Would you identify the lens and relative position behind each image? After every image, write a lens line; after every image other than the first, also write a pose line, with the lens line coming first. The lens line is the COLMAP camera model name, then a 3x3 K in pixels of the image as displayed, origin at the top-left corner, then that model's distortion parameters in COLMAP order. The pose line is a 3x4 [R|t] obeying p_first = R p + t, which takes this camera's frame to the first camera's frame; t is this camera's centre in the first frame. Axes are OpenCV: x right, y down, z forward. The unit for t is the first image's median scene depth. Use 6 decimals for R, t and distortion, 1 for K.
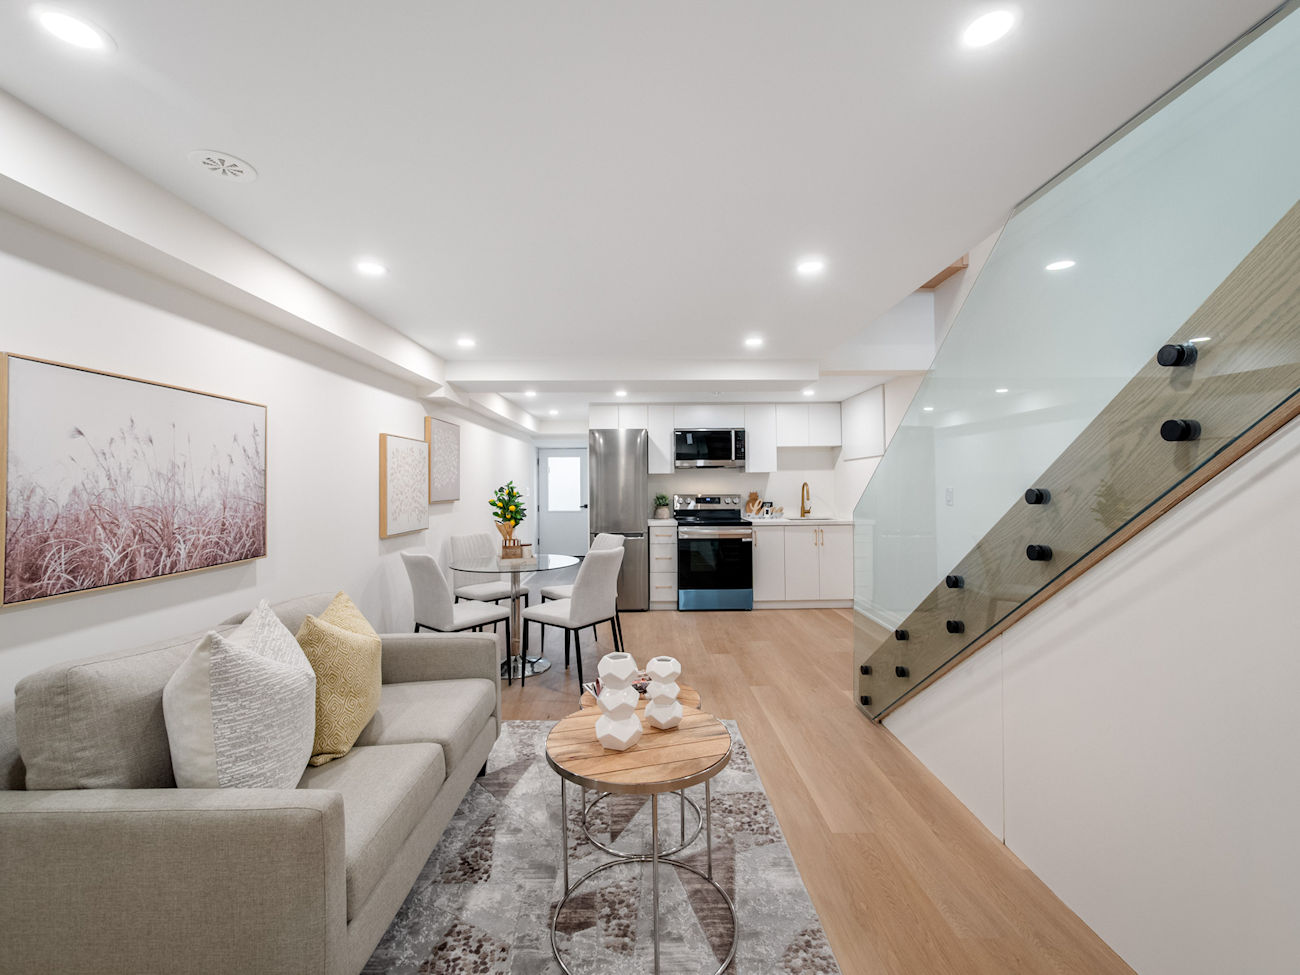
lens RADIAL K [[548.2, 0, 649.2], [0, 548.2, 480.5], [0, 0, 1]] dist [-0.005976, 0.000581]
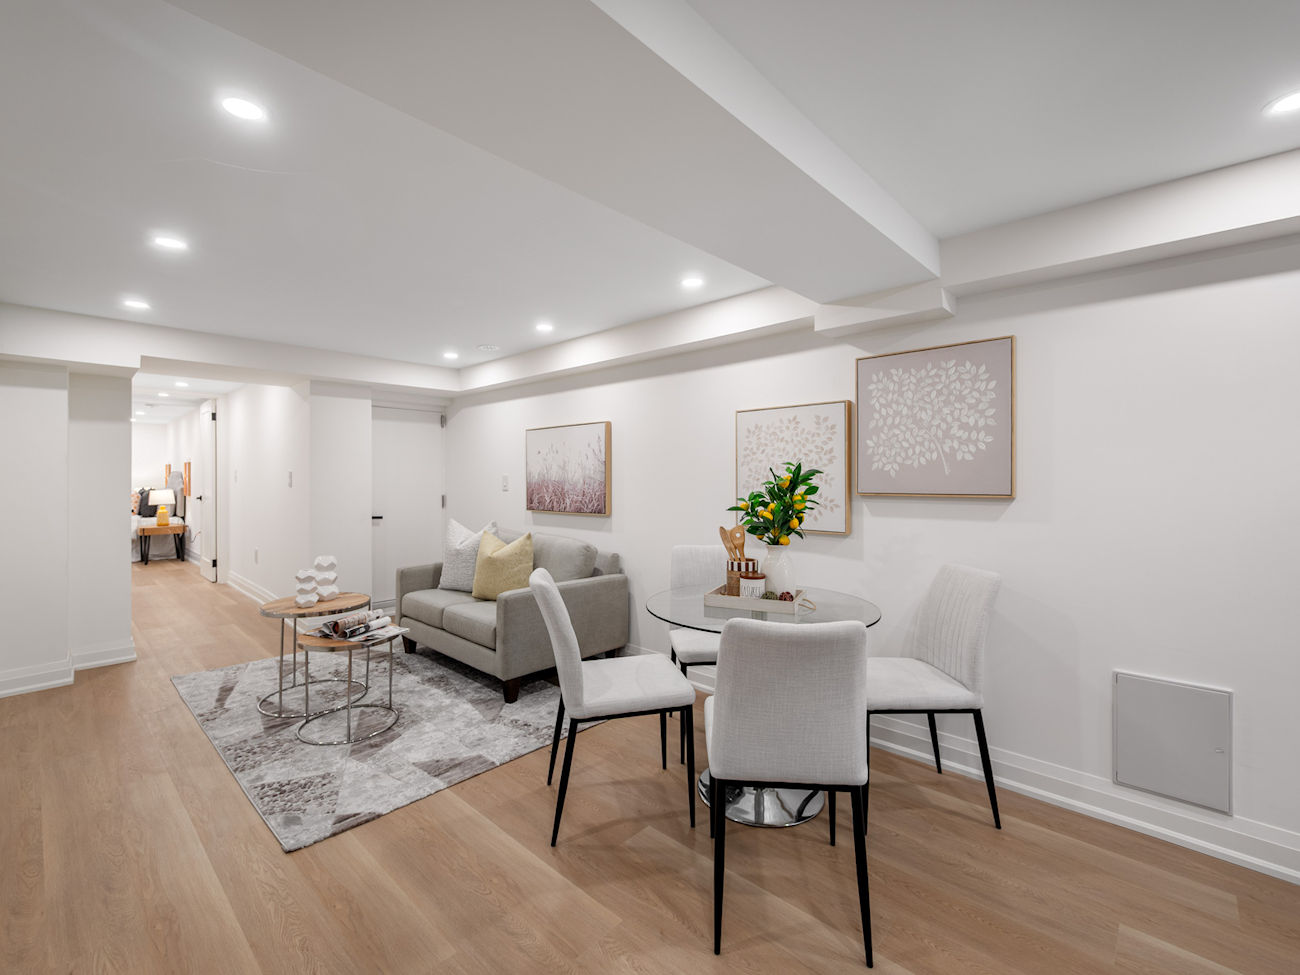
lens RADIAL K [[568.2, 0, 650.0], [0, 568.2, 487.5], [0, 0, 1]] dist [-0.022615, 0.000100]
pose [[-0.687821, 0.009829, -0.725814, 0.261761], [0.005543, 0.999950, 0.008289, 0.027731], [0.725859, 0.001679, -0.687841, 1.382634]]
